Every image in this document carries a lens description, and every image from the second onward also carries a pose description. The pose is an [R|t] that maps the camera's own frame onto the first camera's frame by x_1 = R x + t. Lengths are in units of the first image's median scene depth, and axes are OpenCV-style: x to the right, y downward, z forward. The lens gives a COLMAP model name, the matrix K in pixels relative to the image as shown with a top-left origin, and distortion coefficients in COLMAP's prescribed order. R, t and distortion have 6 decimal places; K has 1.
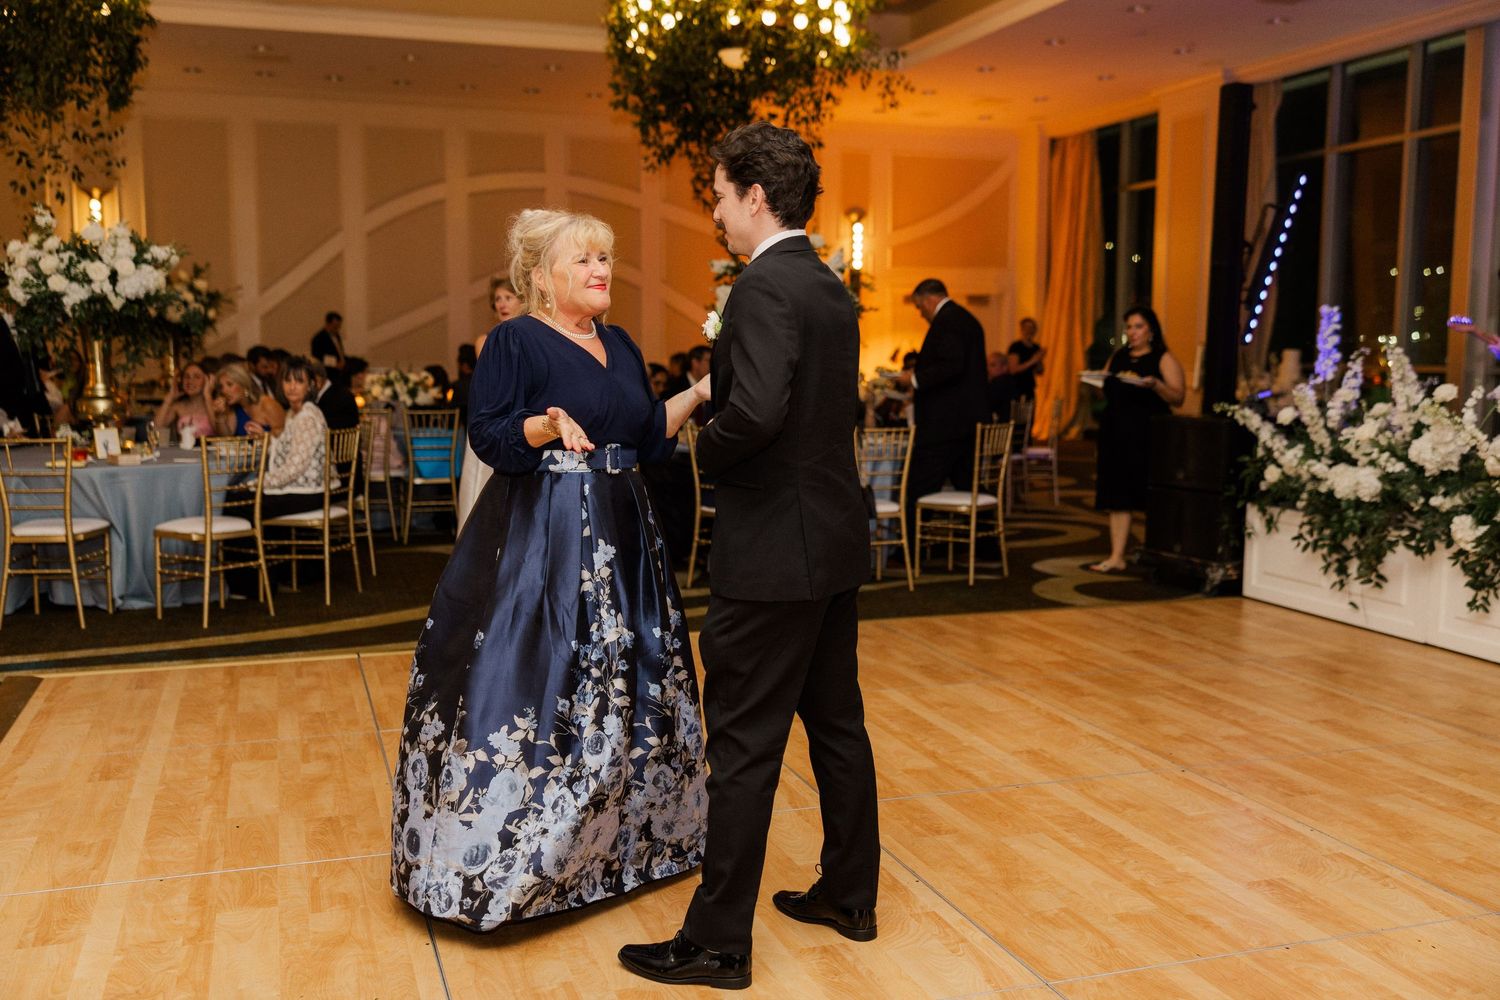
lens RADIAL K [[1473.9, 0, 750.0], [0, 1473.9, 500.0], [0, 0, 1]] dist [-0.002975, 0.022006]
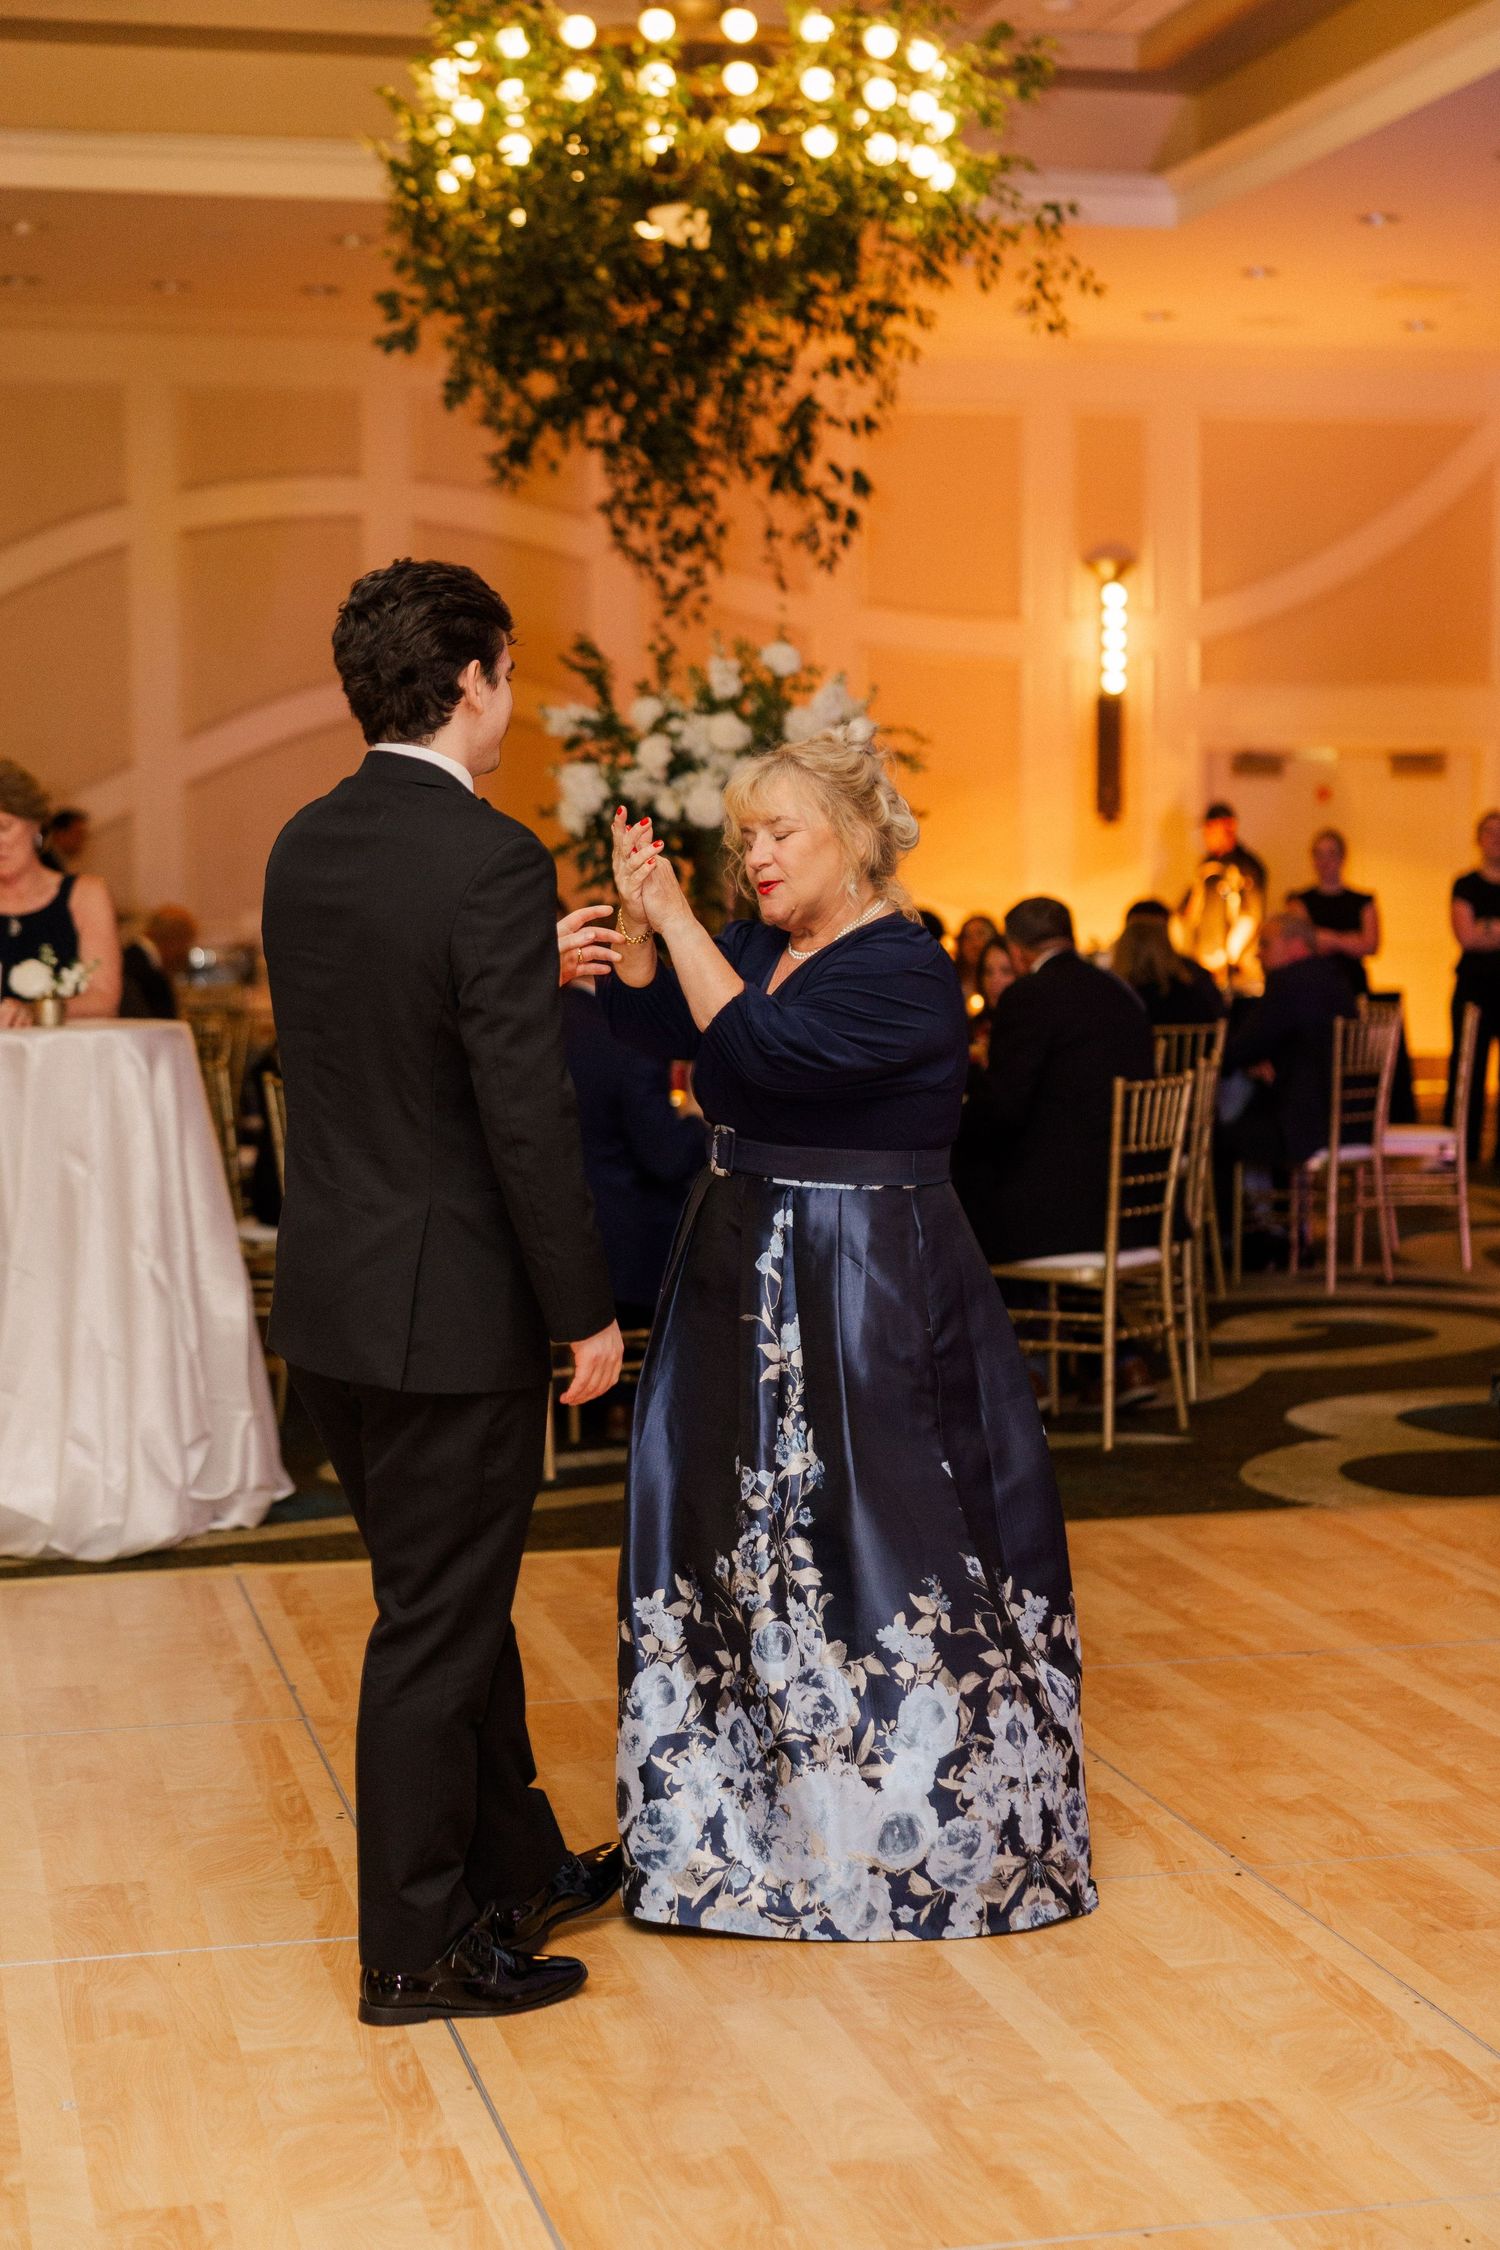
lens RADIAL K [[3621.8, 0, 750.0], [0, 3621.8, 1125.0], [0, 0, 1]] dist [0.162652, -1.286194]
pose [[0.996044, -0.001121, -0.088855, 0.108216], [-0.001662, 0.999511, -0.031239, -0.003702], [0.088847, 0.031263, 0.995555, -0.053313]]
